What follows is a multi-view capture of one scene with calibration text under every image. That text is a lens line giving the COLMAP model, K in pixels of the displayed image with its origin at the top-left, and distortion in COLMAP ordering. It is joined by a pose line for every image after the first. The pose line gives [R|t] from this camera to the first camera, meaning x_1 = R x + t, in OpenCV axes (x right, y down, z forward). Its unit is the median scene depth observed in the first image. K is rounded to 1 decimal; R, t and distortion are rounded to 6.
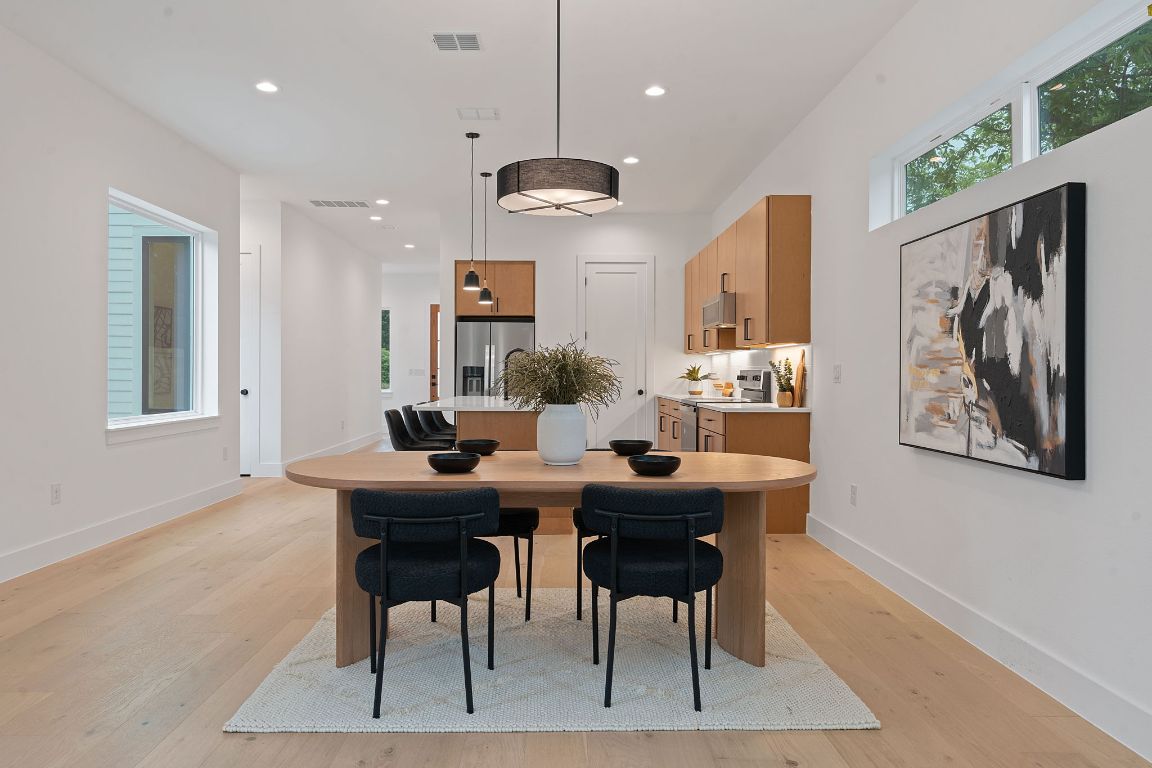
lens RADIAL K [[730.4, 0, 576.4], [0, 730.4, 382.6], [0, 0, 1]] dist [-0.004182, -0.000254]
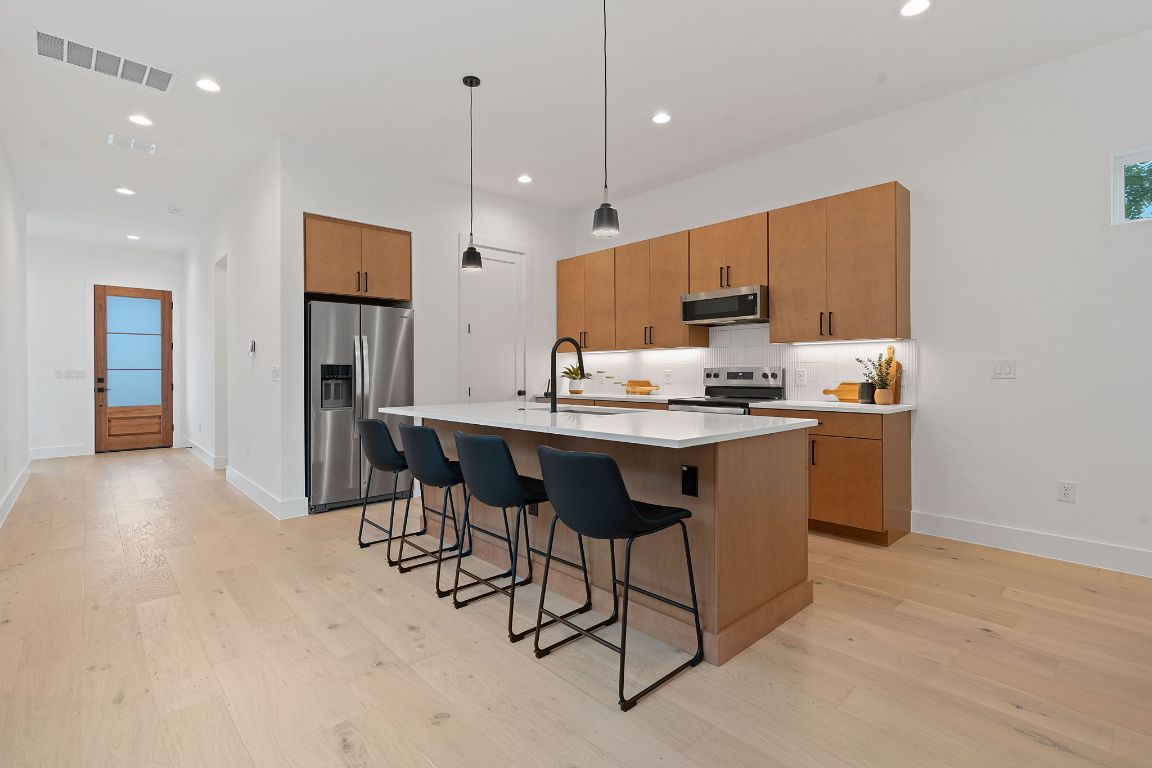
lens RADIAL K [[529.2, 0, 575.2], [0, 529.2, 372.4], [0, 0, 1]] dist [-0.002865, -0.000494]
pose [[0.755939, -0.008303, 0.654589, -0.302665], [0.016762, 0.999837, -0.006676, -0.007259], [-0.654427, 0.016019, 0.755955, 0.456264]]
